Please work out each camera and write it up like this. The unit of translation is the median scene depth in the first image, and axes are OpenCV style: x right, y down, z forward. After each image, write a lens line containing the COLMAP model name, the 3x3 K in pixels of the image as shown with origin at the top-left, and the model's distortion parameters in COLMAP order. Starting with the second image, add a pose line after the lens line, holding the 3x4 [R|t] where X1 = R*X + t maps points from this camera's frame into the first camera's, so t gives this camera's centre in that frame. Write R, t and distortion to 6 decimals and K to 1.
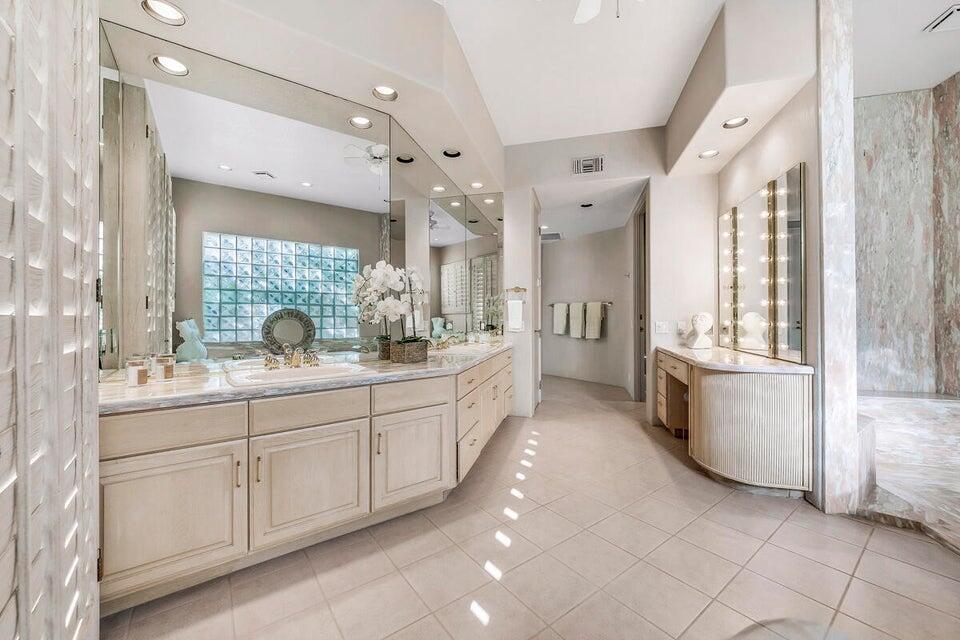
lens RADIAL K [[379.4, 0, 481.0], [0, 379.4, 315.8], [0, 0, 1]] dist [-0.001243, 0.000299]
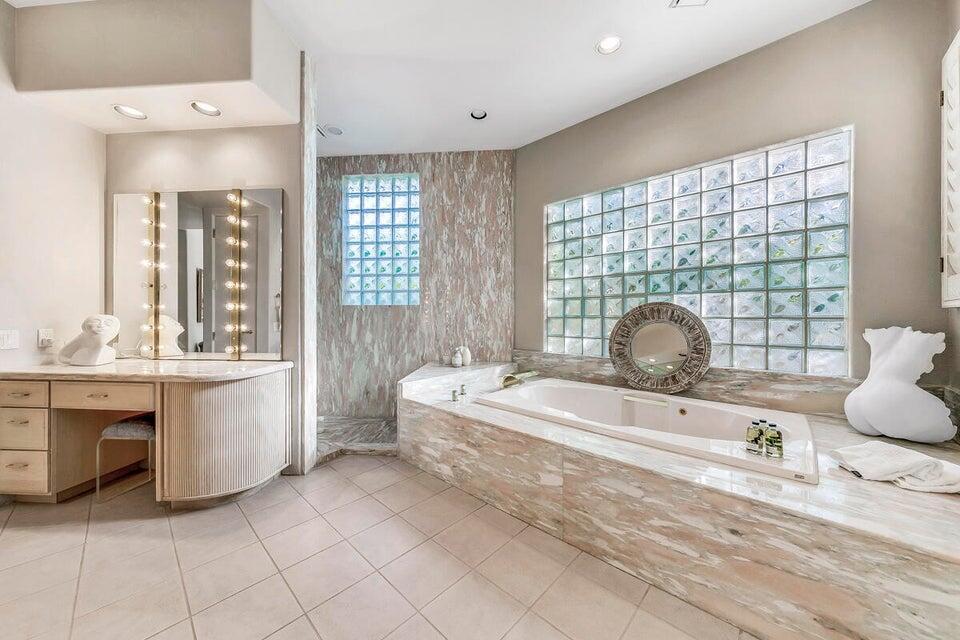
lens RADIAL K [[338.5, 0, 478.8], [0, 338.5, 317.9], [0, 0, 1]] dist [-0.006657, 0.000039]
pose [[-0.173336, -0.002588, 0.984859, -0.270535], [0.001226, 0.999995, 0.002843, -0.006356], [-0.984862, 0.001700, -0.173332, 0.552246]]
